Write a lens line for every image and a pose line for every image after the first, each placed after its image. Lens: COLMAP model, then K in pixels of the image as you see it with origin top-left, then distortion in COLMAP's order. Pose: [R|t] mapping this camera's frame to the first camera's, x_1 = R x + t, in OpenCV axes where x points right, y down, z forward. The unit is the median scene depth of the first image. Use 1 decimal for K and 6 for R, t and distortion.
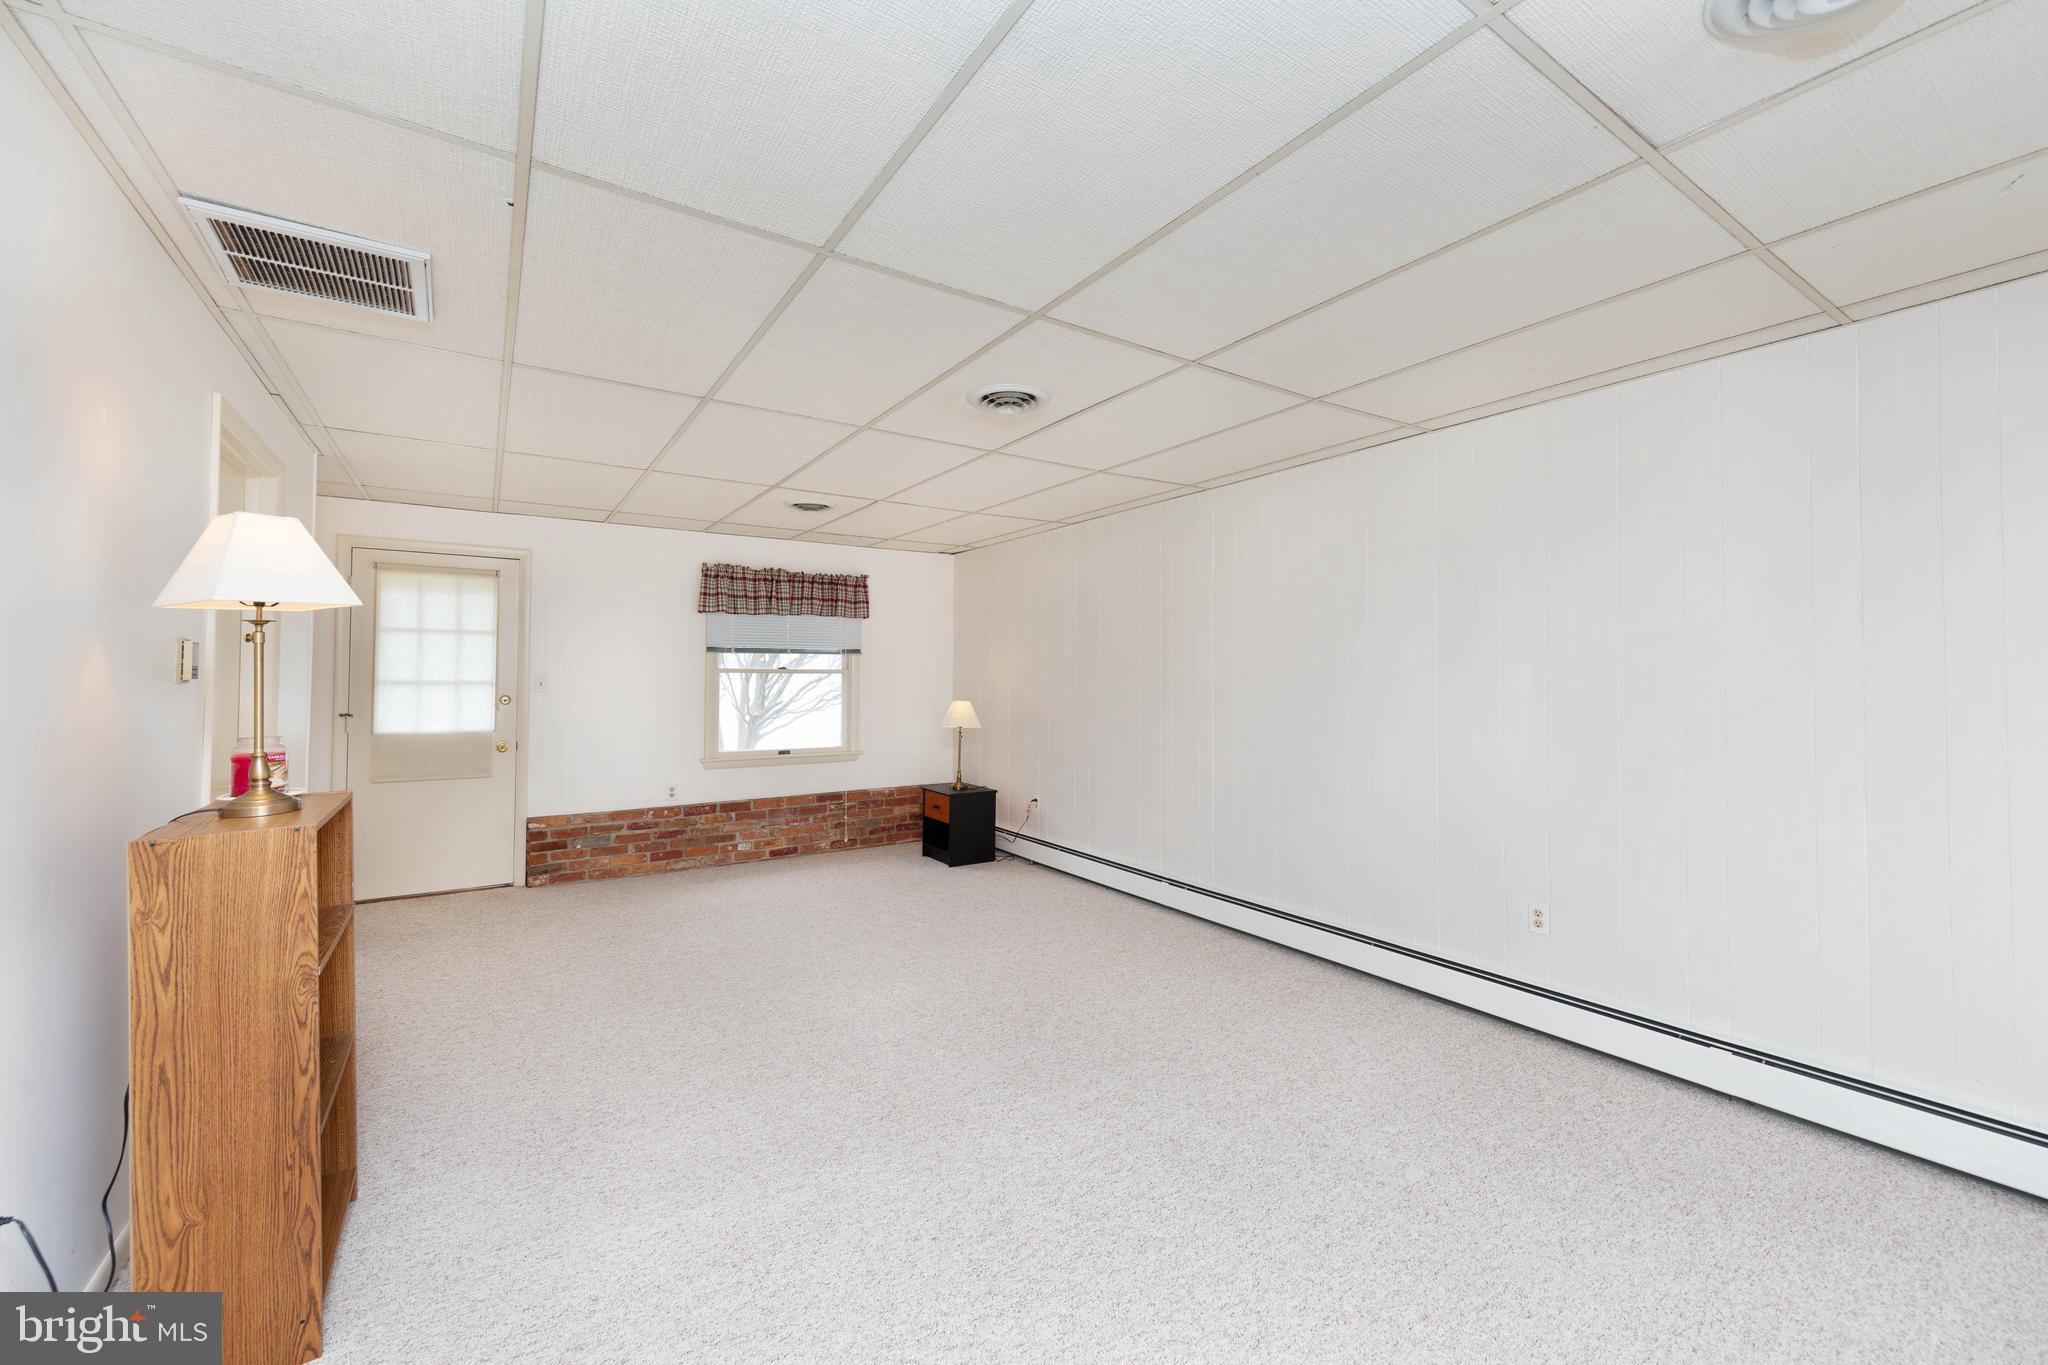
lens RADIAL K [[792.2, 0, 1017.7], [0, 792.2, 669.3], [0, 0, 1]] dist [0.008833, -0.000890]
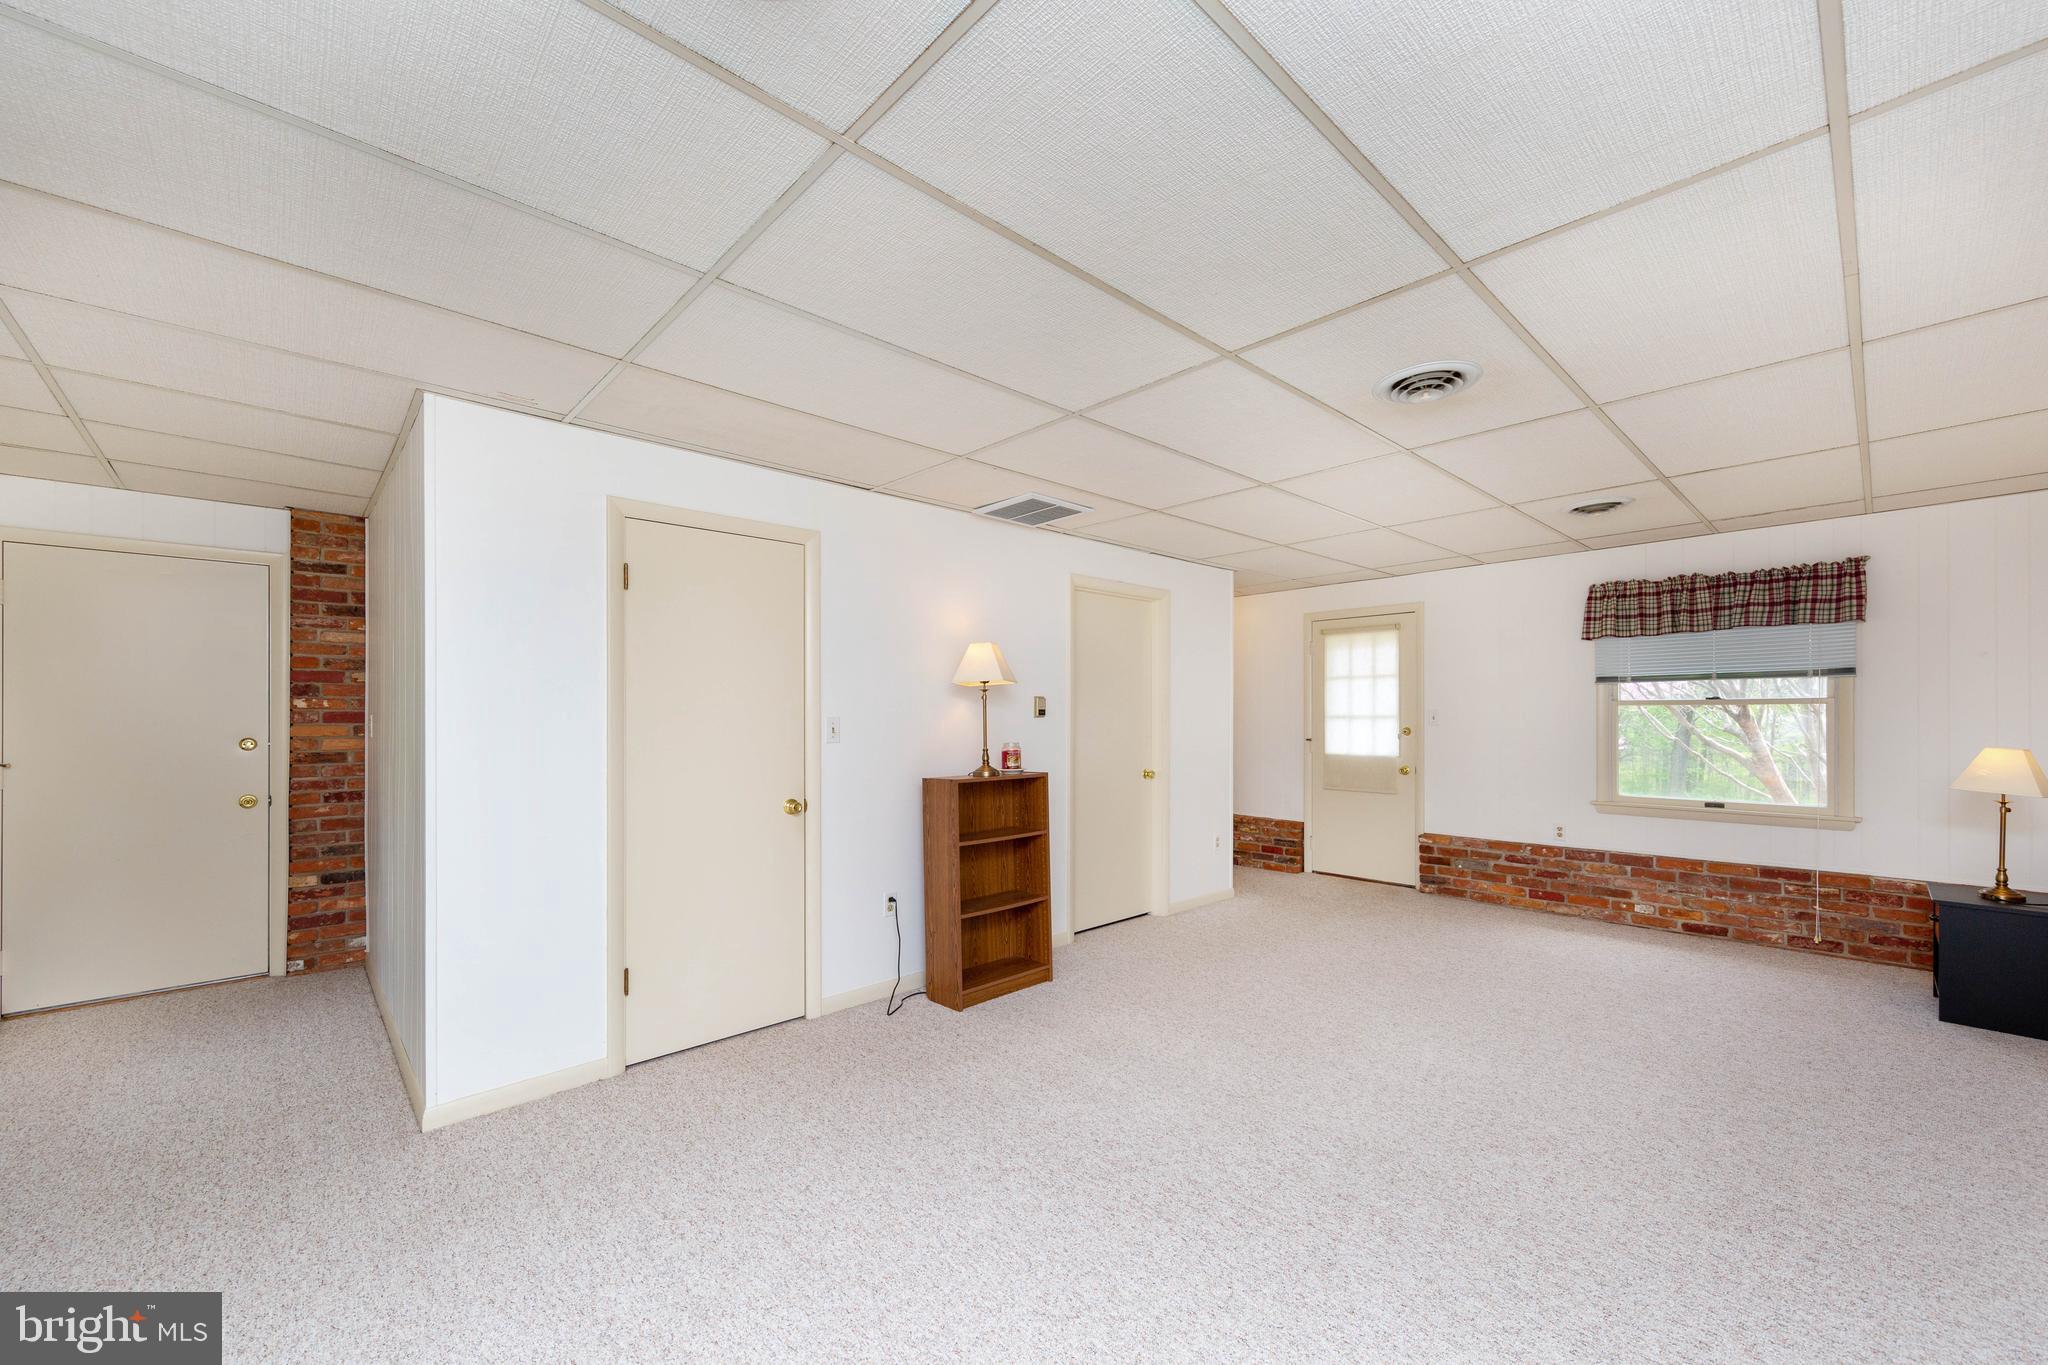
lens RADIAL K [[752.4, 0, 1019.2], [0, 752.4, 725.9], [0, 0, 1]] dist [-0.002637, -0.000175]
pose [[0.201041, 0.011909, -0.979510, 0.316785], [0.016795, 0.999737, 0.015602, 0.002839], [0.979439, -0.019588, 0.200788, 0.188179]]
